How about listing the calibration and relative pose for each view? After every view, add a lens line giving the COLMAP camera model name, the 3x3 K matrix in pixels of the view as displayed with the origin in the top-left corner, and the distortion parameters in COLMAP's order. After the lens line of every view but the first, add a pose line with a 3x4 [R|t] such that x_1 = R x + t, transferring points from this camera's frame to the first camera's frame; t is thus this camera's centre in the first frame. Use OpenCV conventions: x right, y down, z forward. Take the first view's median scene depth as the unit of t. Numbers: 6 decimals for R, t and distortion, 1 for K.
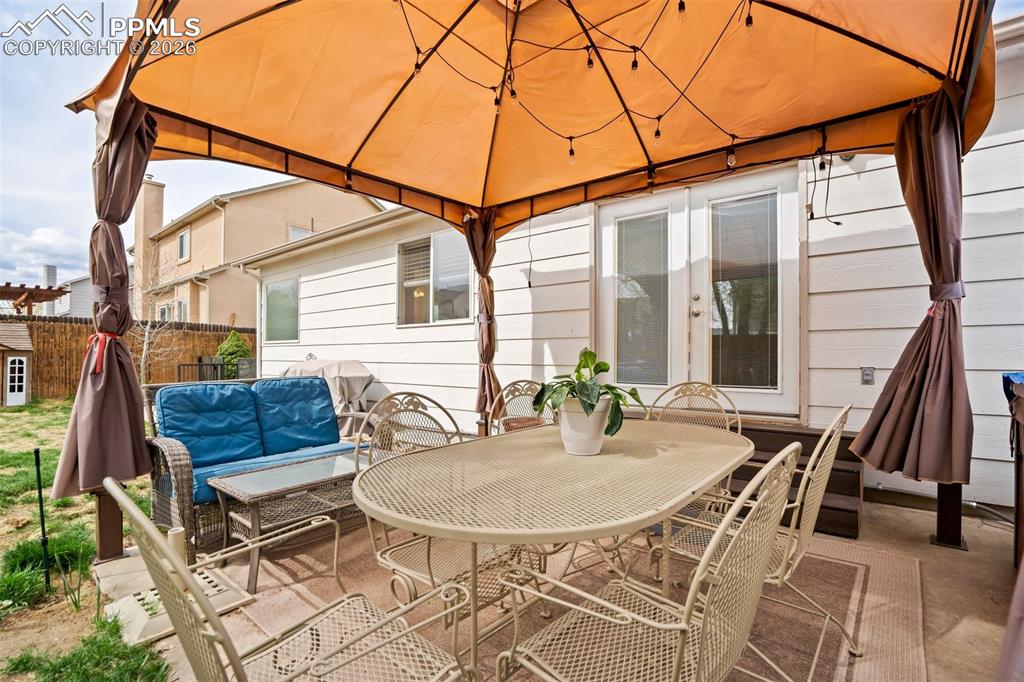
lens RADIAL K [[469.2, 0, 514.3], [0, 469.2, 357.7], [0, 0, 1]] dist [-0.001325, -0.000084]
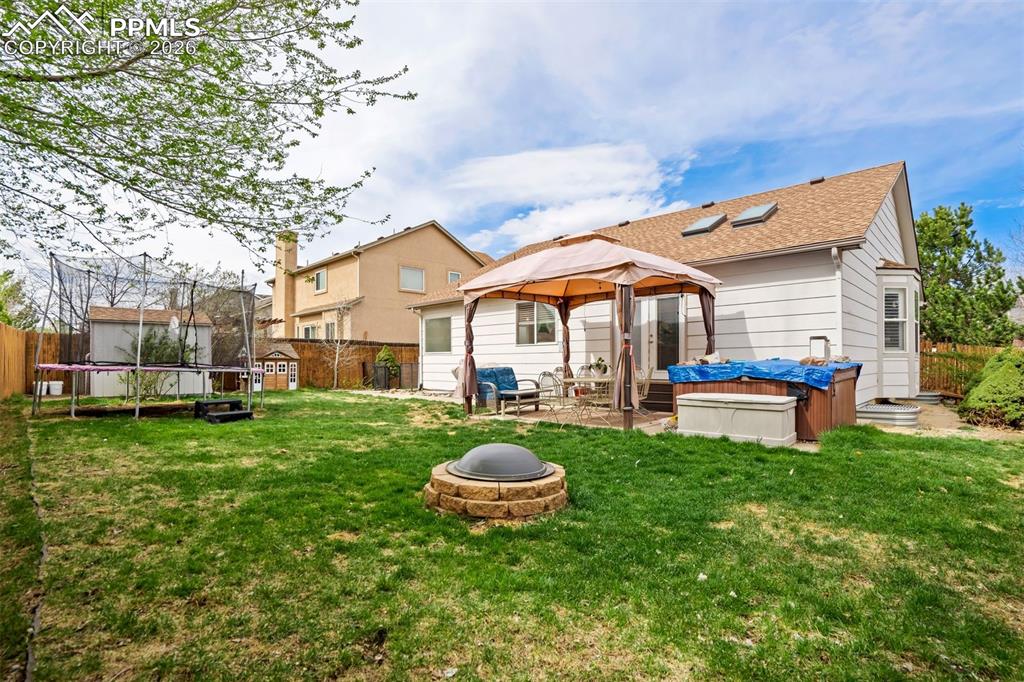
lens RADIAL K [[469.2, 0, 514.3], [0, 469.2, 357.7], [0, 0, 1]] dist [-0.001325, -0.000084]
pose [[0.994822, -0.009180, -0.101222, -0.075292], [0.007980, 0.999893, -0.012254, 0.013905], [0.101324, 0.011383, 0.994788, -1.266068]]
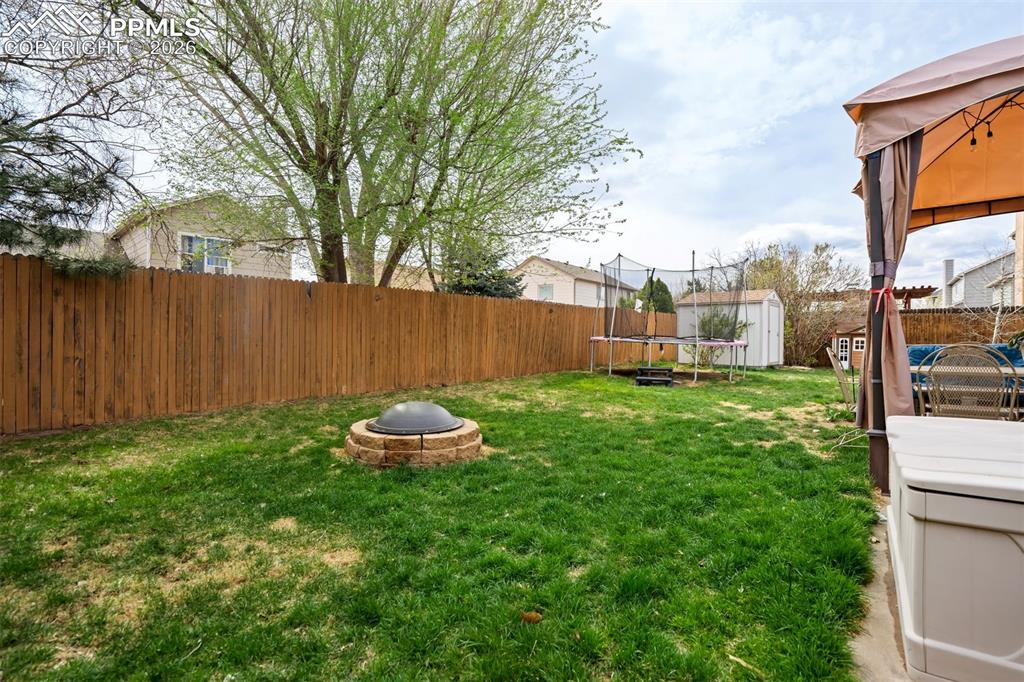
lens RADIAL K [[465.8, 0, 512.0], [0, 465.8, 341.0], [0, 0, 1]] dist [-0.001720, -0.000195]
pose [[0.030463, 0.001138, -0.999535, 0.620967], [-0.011977, 0.999928, 0.000773, 0.032423], [0.999464, 0.011947, 0.030475, -0.414514]]
